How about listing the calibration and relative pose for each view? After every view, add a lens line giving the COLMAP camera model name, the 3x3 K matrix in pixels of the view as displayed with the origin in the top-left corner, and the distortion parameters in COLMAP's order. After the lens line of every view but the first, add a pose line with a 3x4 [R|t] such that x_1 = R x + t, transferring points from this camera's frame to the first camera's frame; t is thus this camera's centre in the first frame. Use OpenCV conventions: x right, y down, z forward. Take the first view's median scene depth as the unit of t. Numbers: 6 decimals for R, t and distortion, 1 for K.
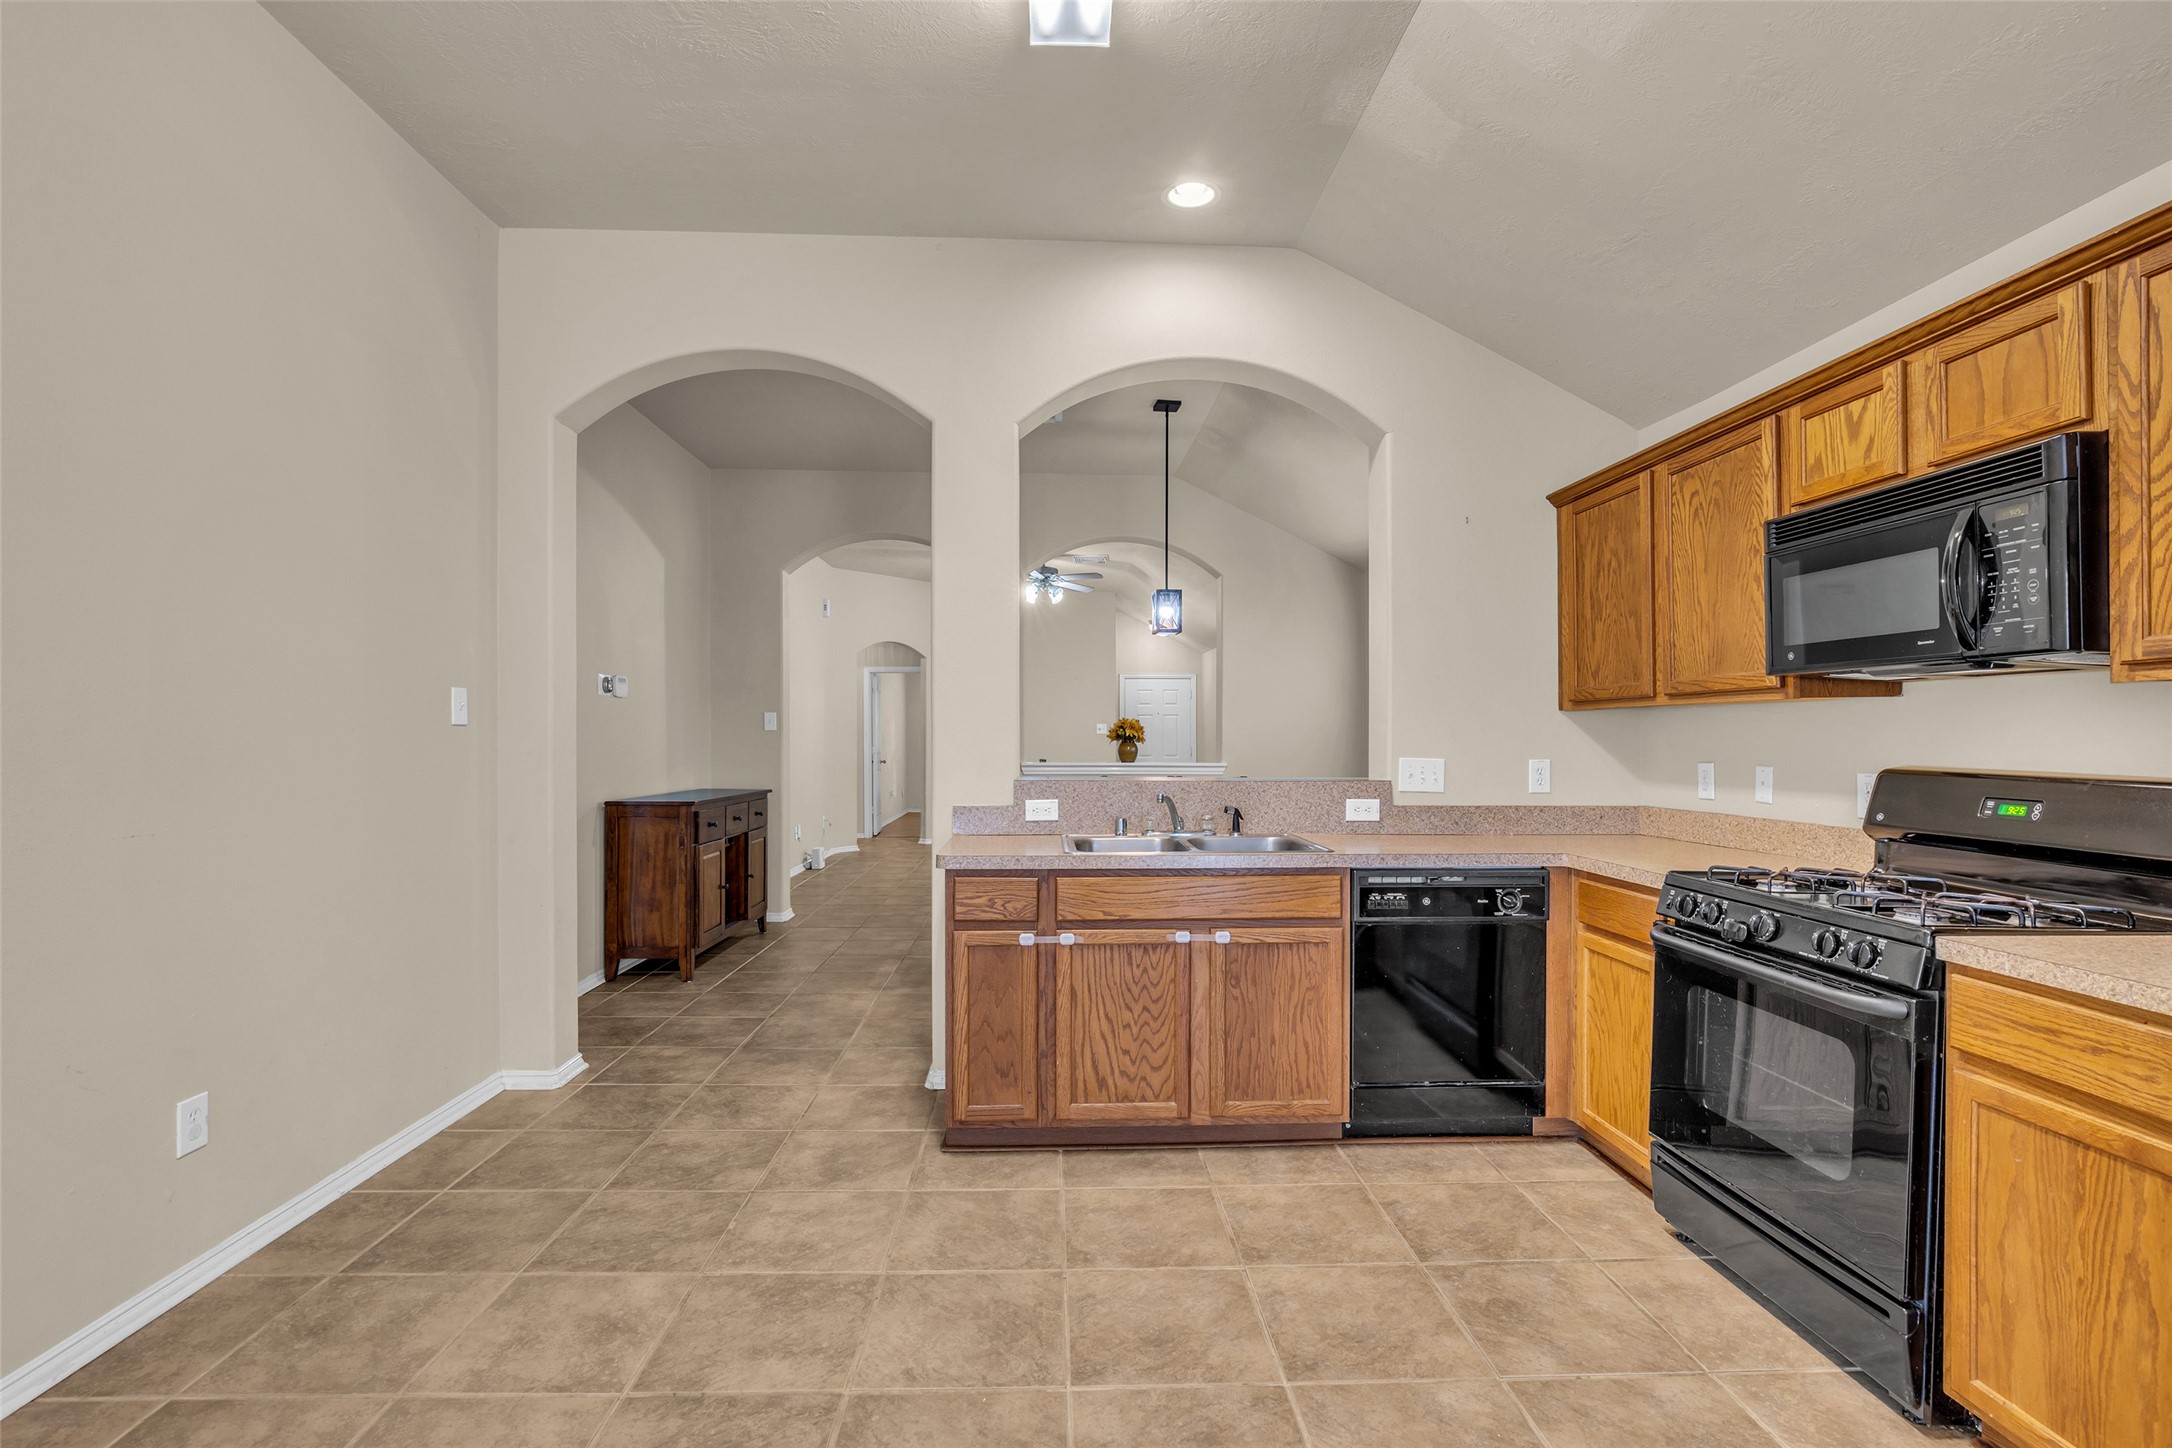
lens RADIAL K [[993.6, 0, 1080.0], [0, 993.6, 738.3], [0, 0, 1]] dist [-0.016612, 0.004189]
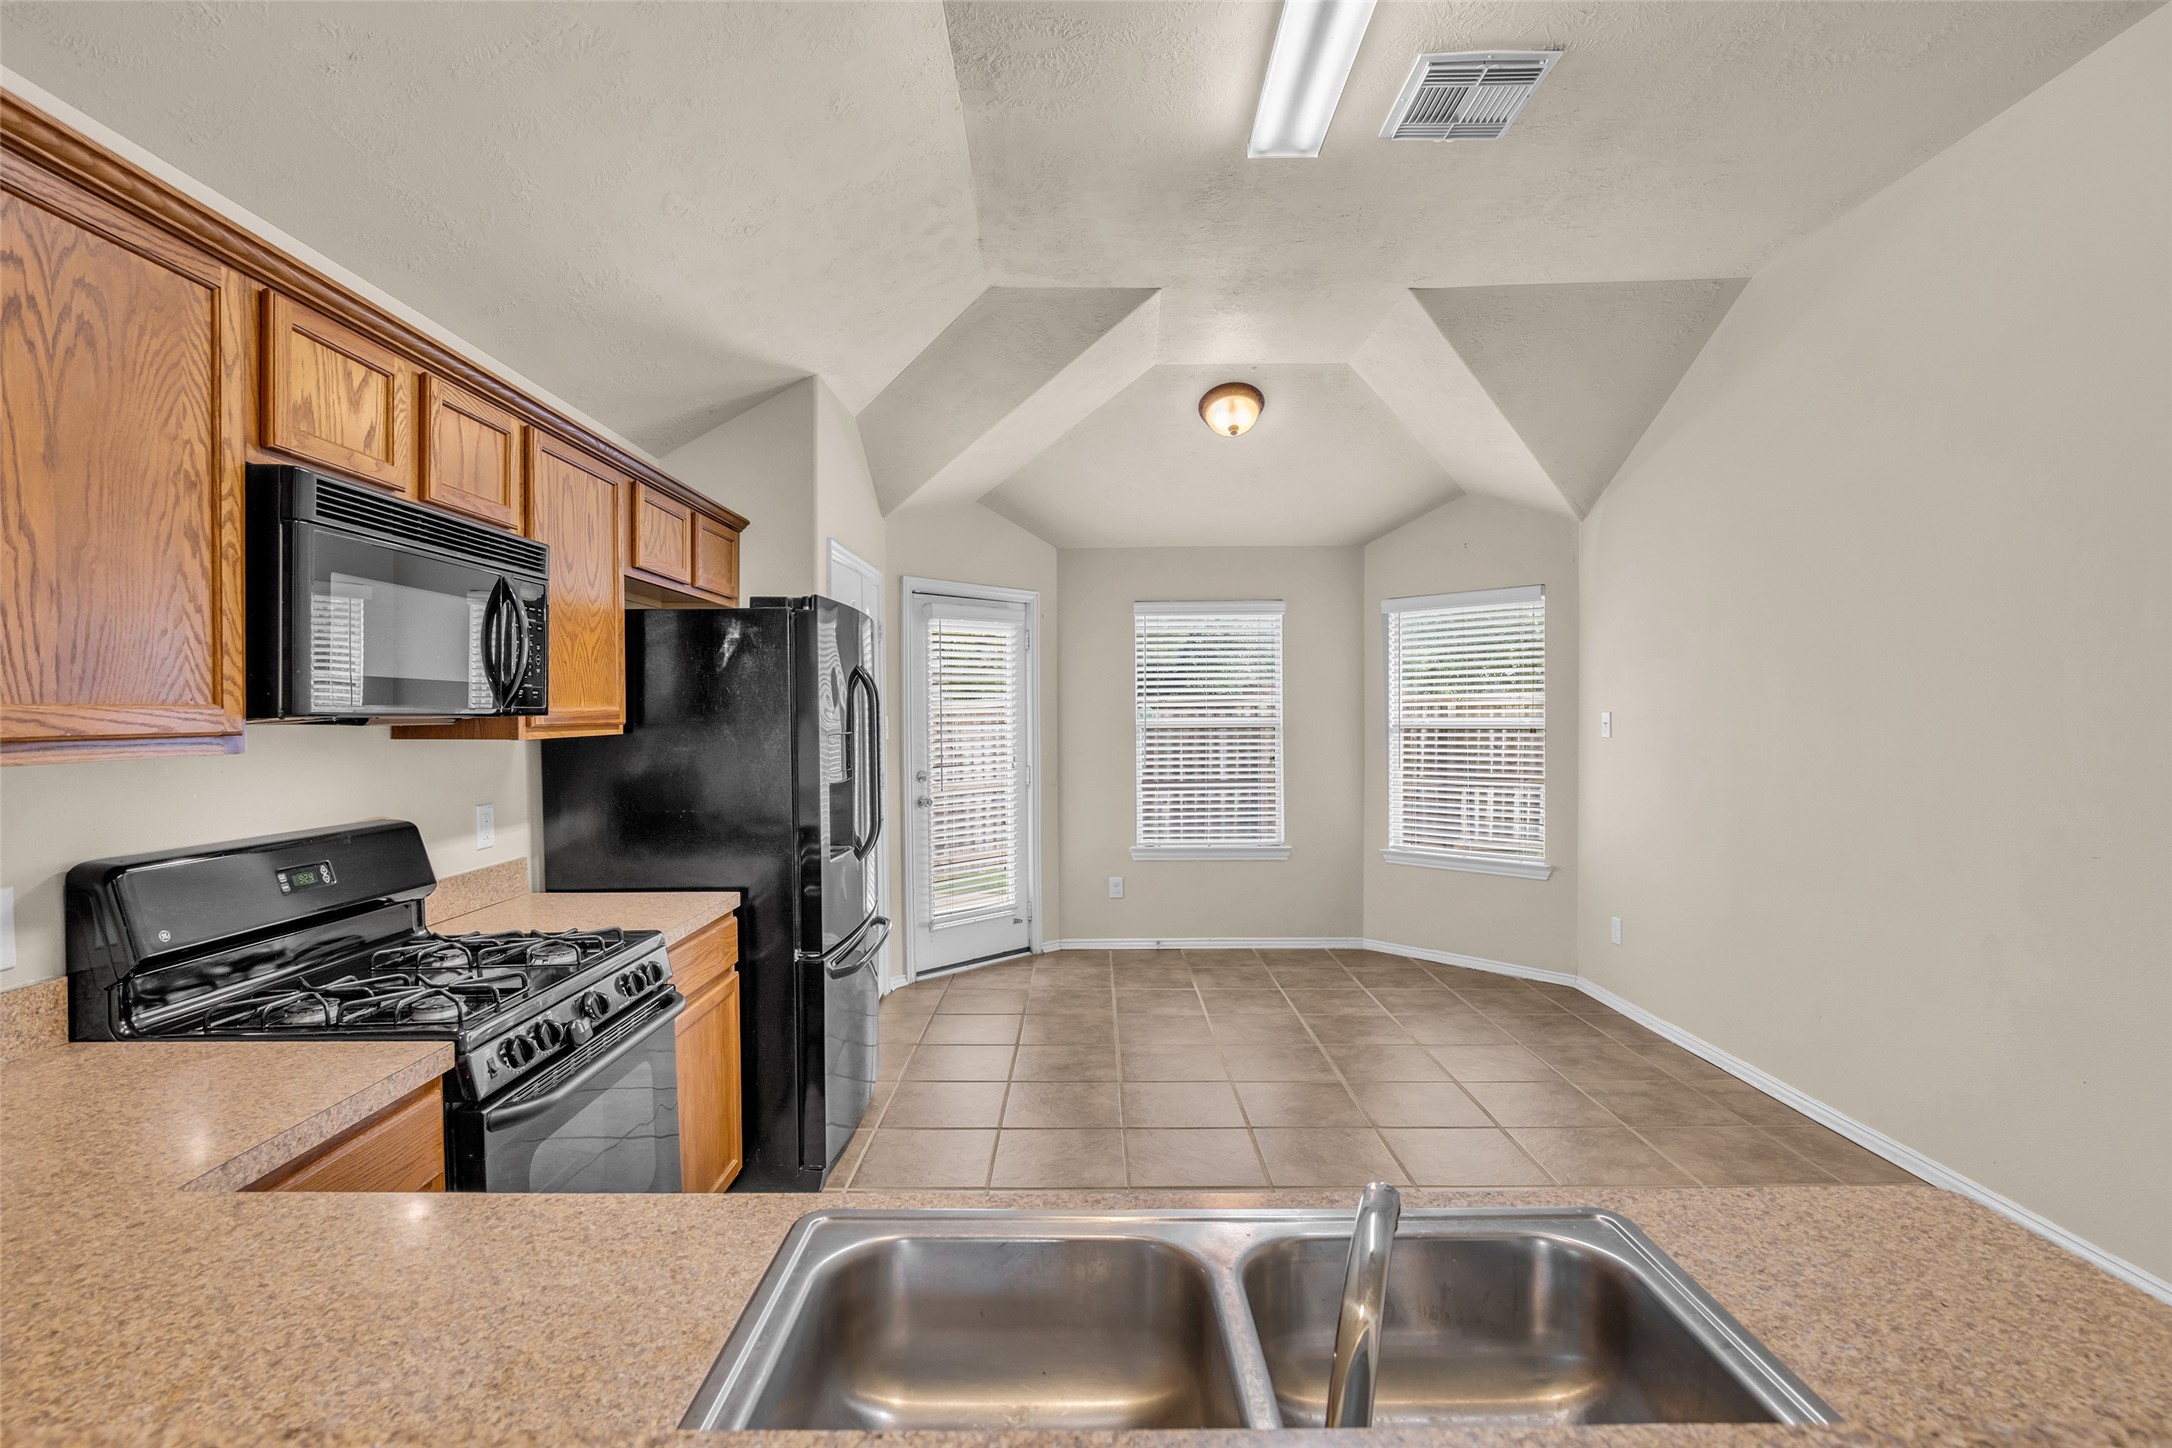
lens RADIAL K [[1000.9, 0, 1077.3], [0, 1000.9, 728.7], [0, 0, 1]] dist [-0.017773, 0.004379]
pose [[-0.999074, 0.003851, 0.042842, 0.152771], [0.004672, 0.999807, 0.019078, -0.055104], [-0.042760, 0.019261, -0.998900, 1.349797]]
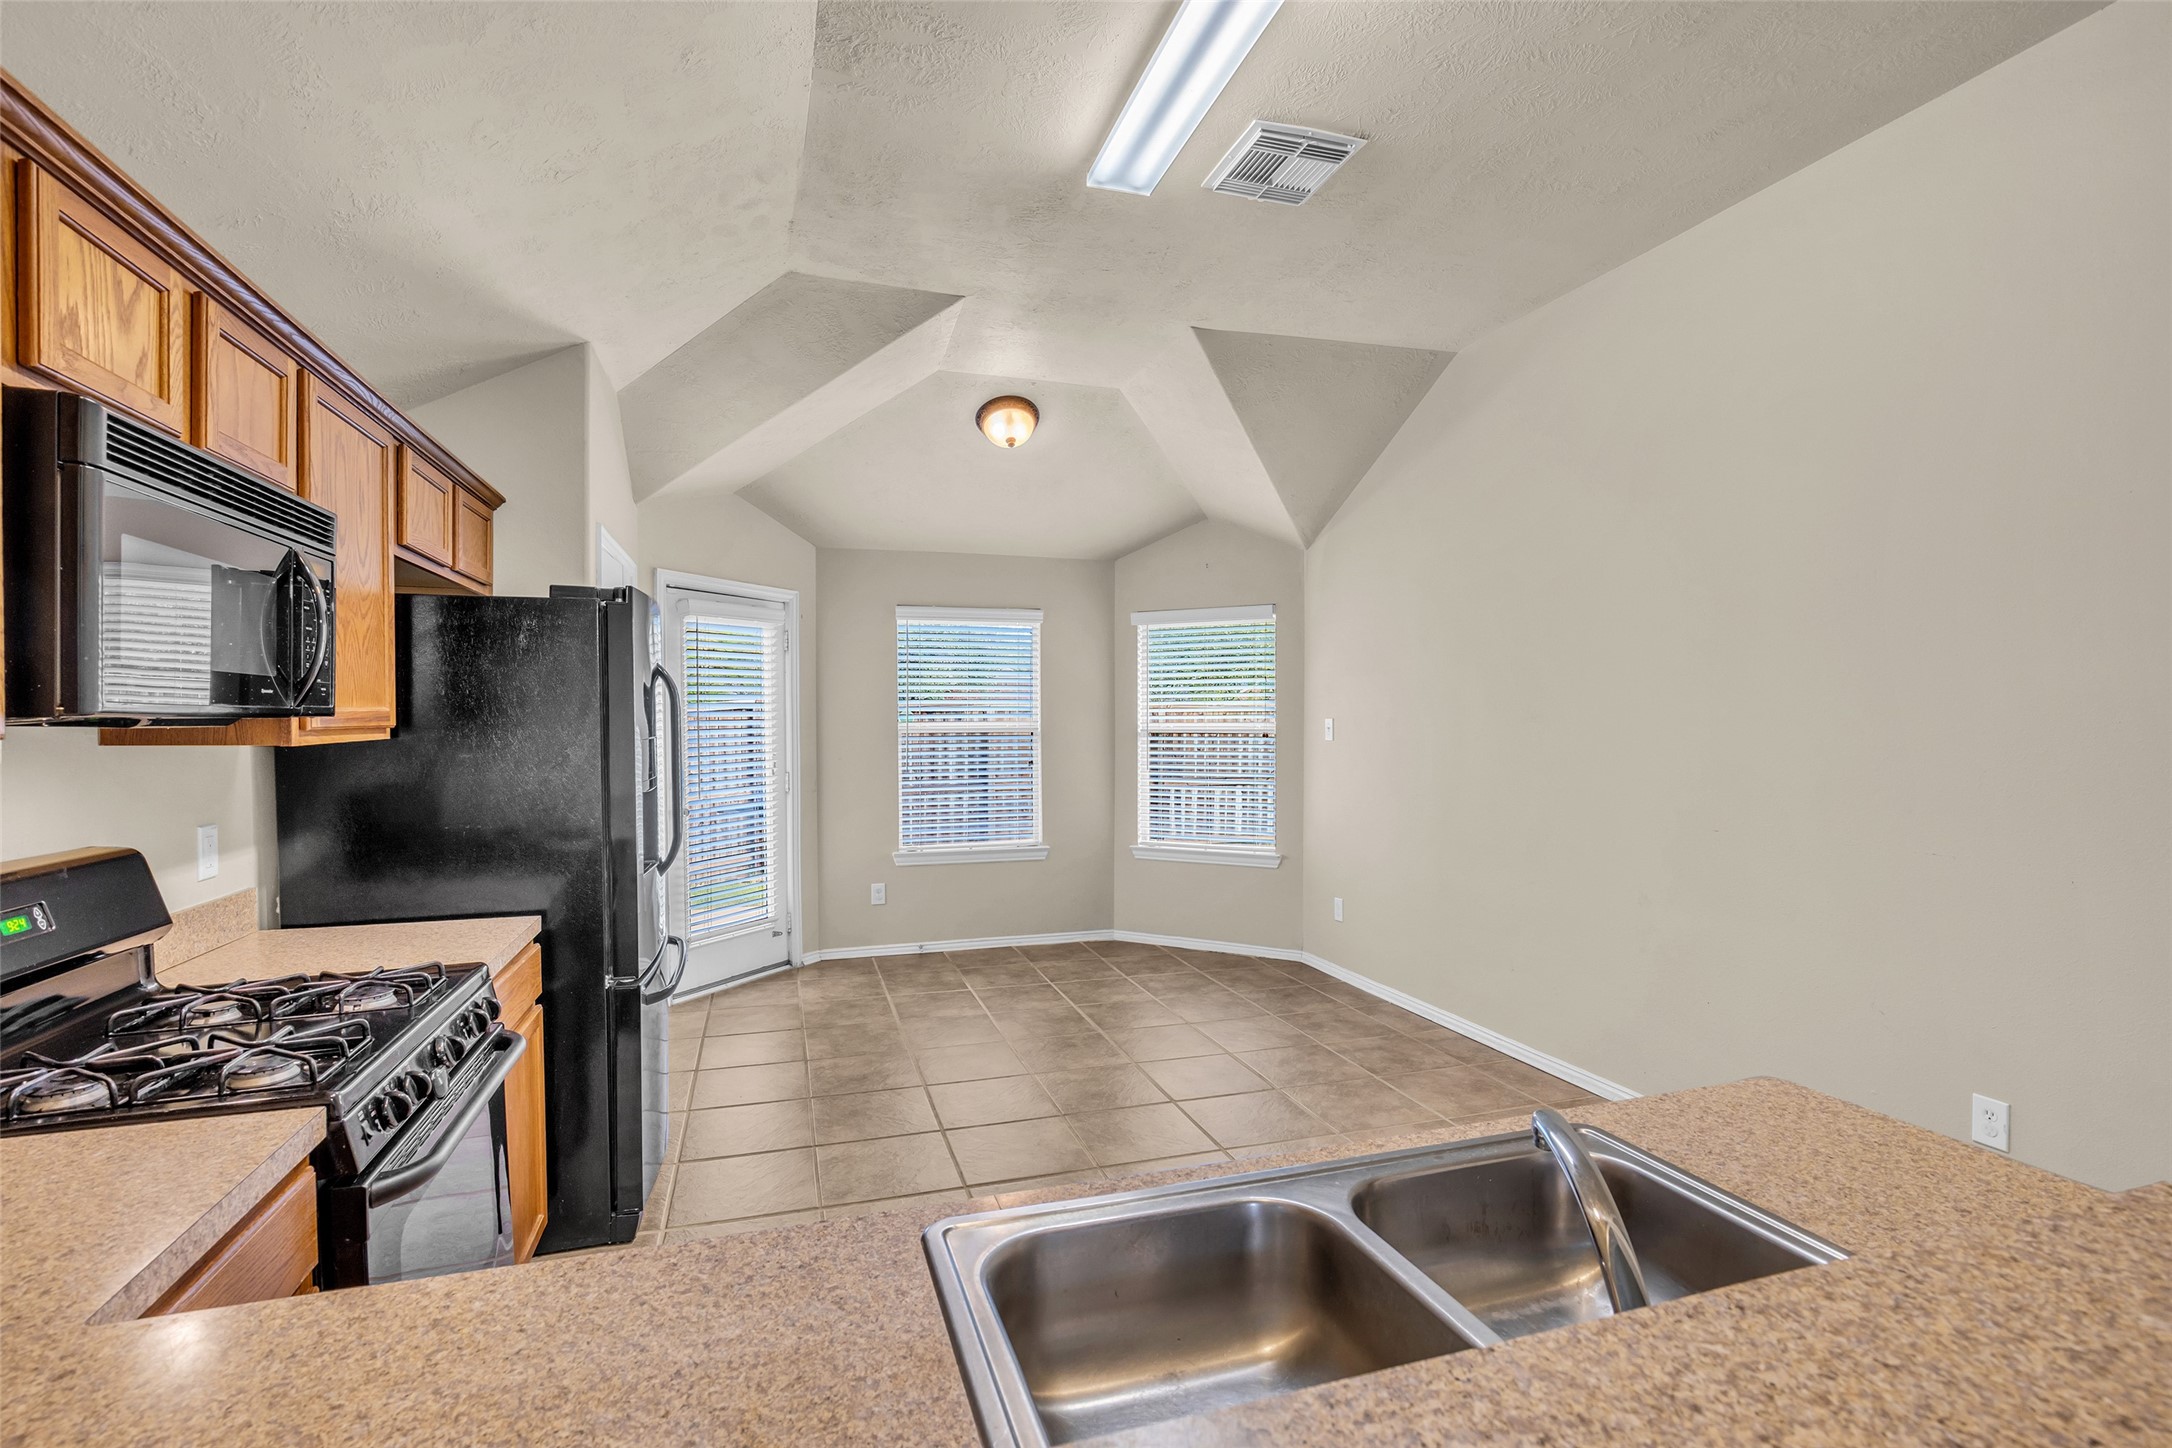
lens RADIAL K [[993.6, 0, 1080.0], [0, 993.6, 738.3], [0, 0, 1]] dist [-0.016612, 0.004189]
pose [[-0.964062, 0.005737, -0.265616, 0.297036], [-0.000669, 0.999711, 0.024024, -0.054115], [0.265677, 0.023338, -0.963779, 1.344946]]
